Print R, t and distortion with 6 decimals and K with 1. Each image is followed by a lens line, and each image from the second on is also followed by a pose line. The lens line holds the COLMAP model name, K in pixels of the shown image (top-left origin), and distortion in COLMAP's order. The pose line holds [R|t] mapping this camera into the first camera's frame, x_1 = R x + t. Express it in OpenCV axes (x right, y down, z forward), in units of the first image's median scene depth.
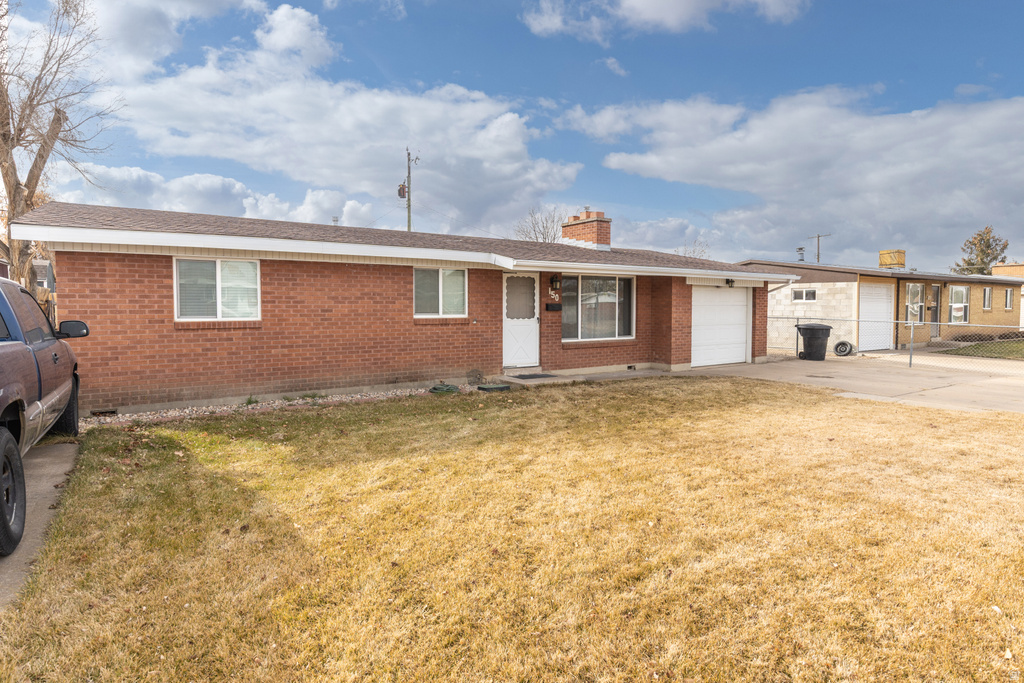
lens RADIAL K [[625.8, 0, 512.0], [0, 625.8, 341.5], [0, 0, 1]] dist [0.001861, 0.000233]
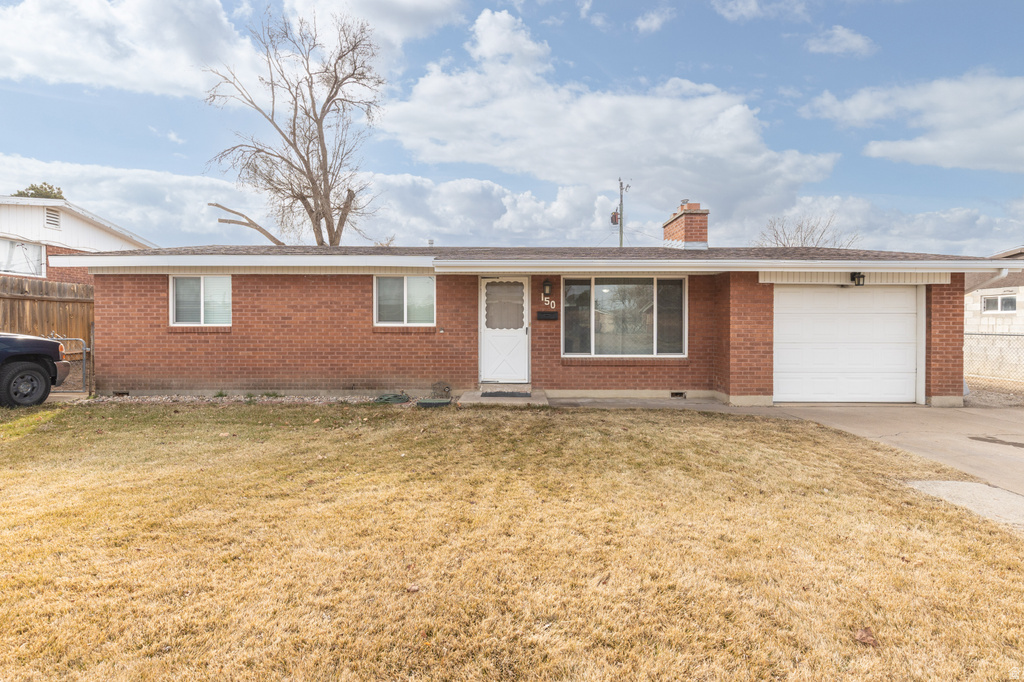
lens RADIAL K [[477.6, 0, 530.7], [0, 477.6, 325.4], [0, 0, 1]] dist [0.005473, -0.000749]
pose [[0.801235, 0.003971, -0.598337, 0.467023], [-0.036025, 0.998484, -0.041614, -0.014469], [0.597265, 0.054898, 0.800163, 0.493249]]
